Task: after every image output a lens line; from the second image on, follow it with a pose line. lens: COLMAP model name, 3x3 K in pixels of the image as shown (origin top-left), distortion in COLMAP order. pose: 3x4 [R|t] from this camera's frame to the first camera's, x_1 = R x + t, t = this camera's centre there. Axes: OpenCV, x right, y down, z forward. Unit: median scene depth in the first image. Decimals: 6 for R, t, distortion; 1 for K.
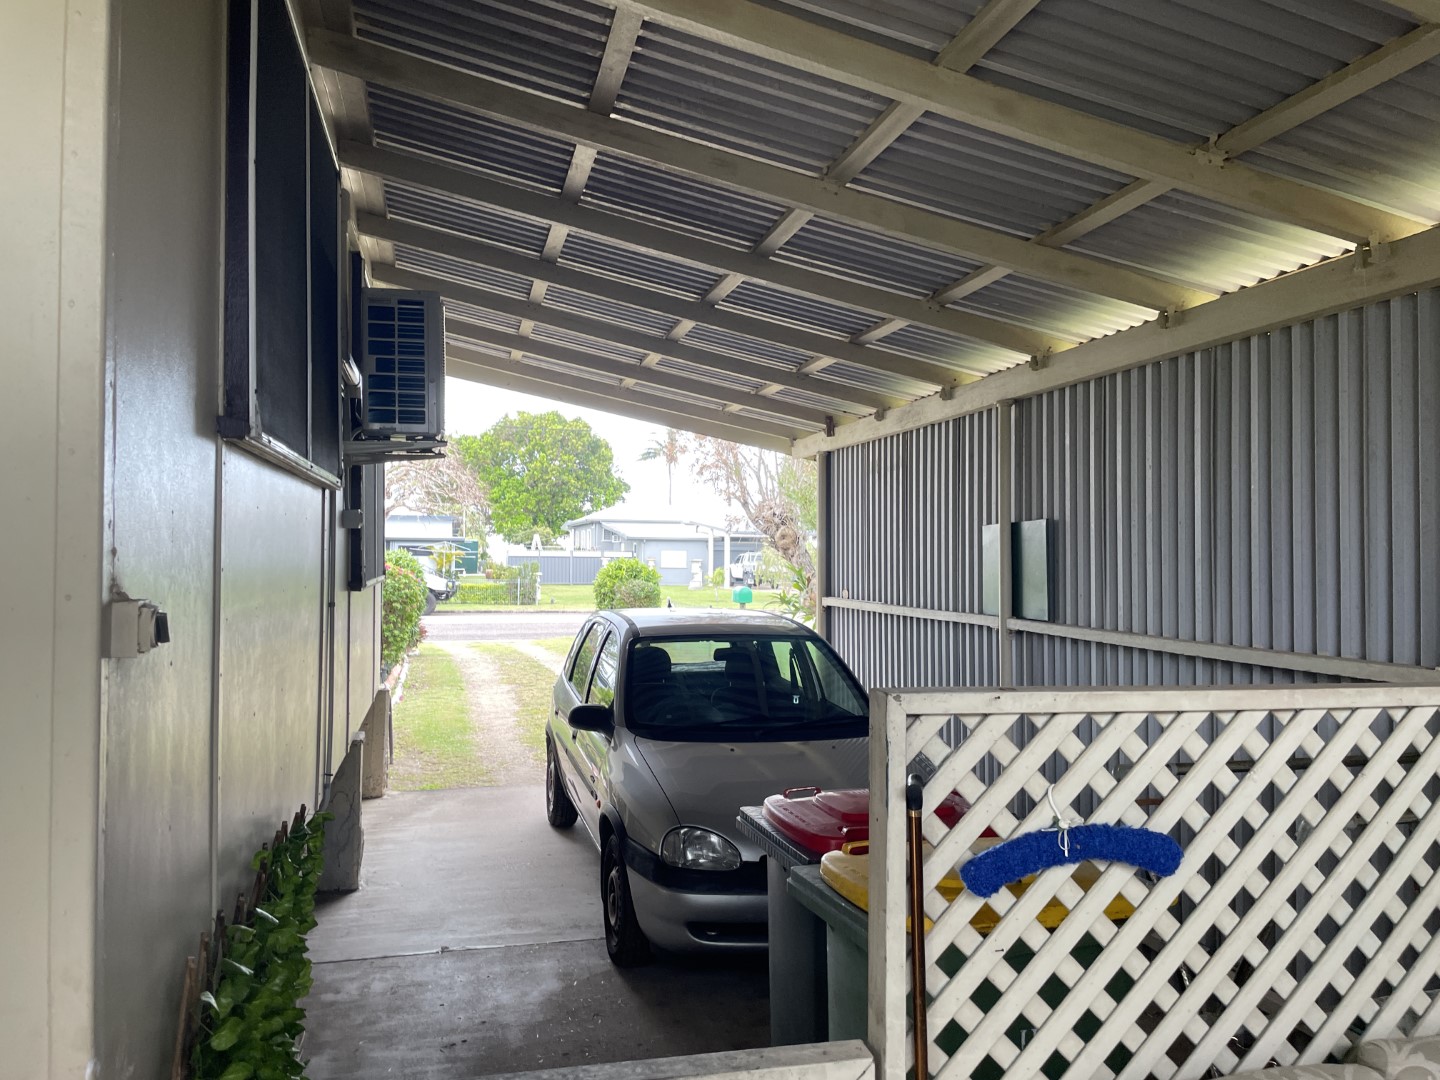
lens RADIAL K [[1070.0, 0, 716.4], [0, 1070.0, 524.4], [0, 0, 1]] dist [0.048087, -0.076139]
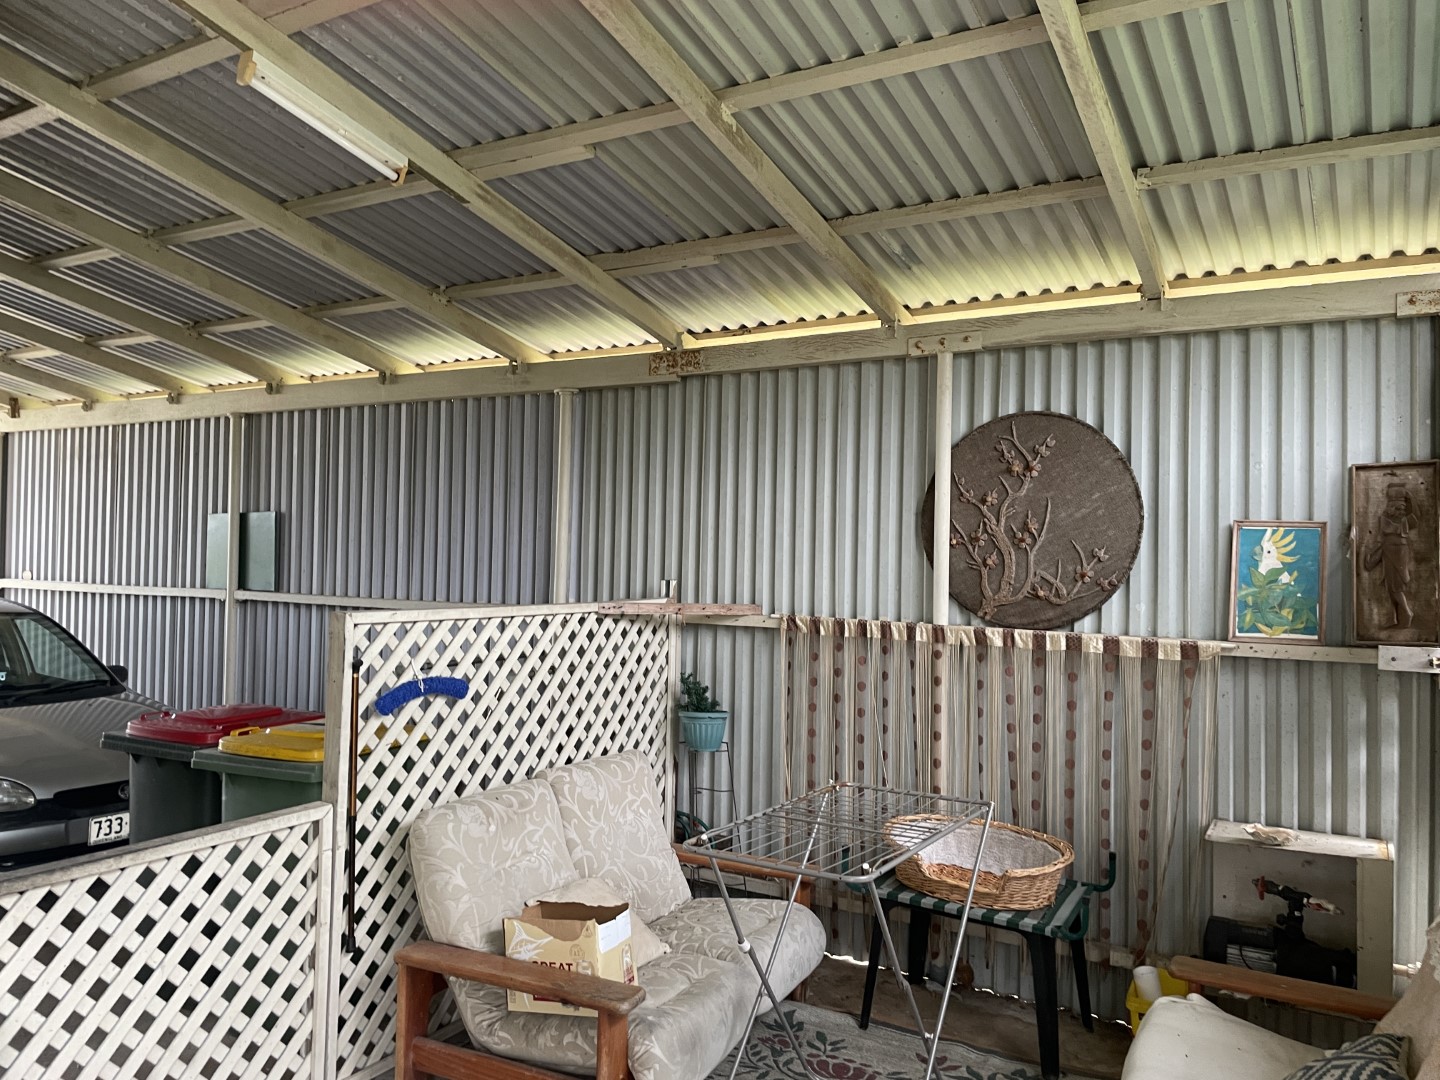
lens RADIAL K [[1091.1, 0, 713.2], [0, 1091.1, 533.1], [0, 0, 1]] dist [0.116476, -0.170316]
pose [[0.688337, 0.016804, 0.725196, -0.729750], [-0.033676, 0.999394, 0.008807, -0.021465], [-0.724609, -0.030483, 0.688486, -0.727788]]
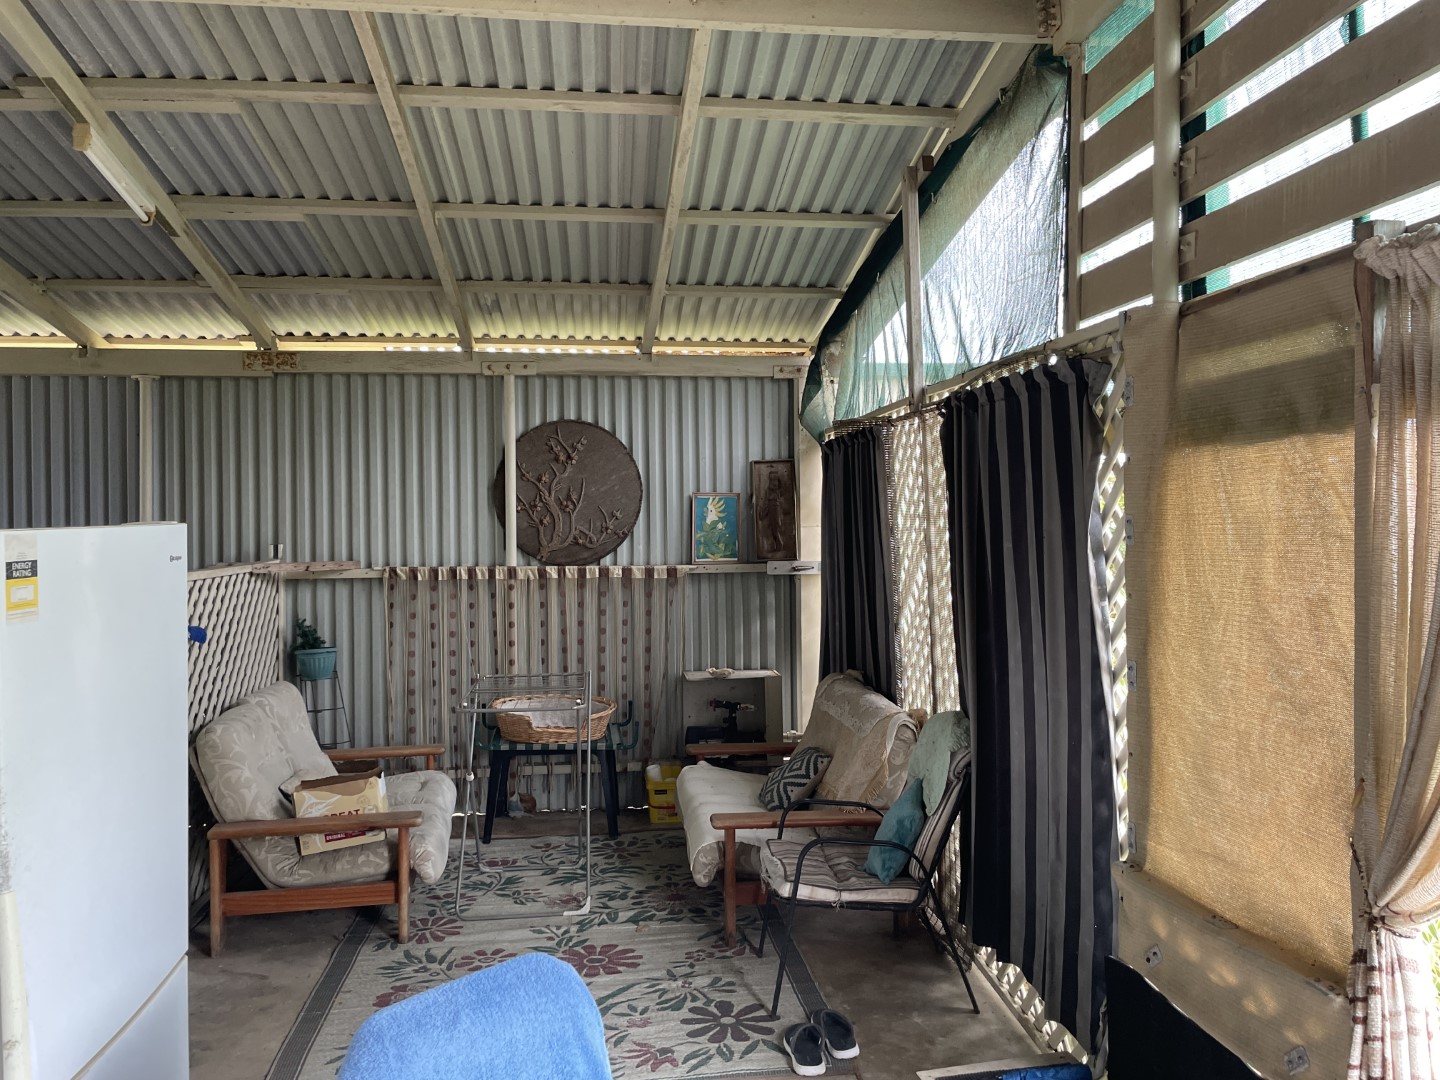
lens RADIAL K [[1091.1, 0, 713.2], [0, 1091.1, 533.1], [0, 0, 1]] dist [0.116476, -0.170316]
pose [[0.113675, -0.026009, 0.993178, -1.902930], [-0.020435, 0.999385, 0.028511, -0.030999], [-0.993308, -0.023537, 0.113073, -0.465840]]
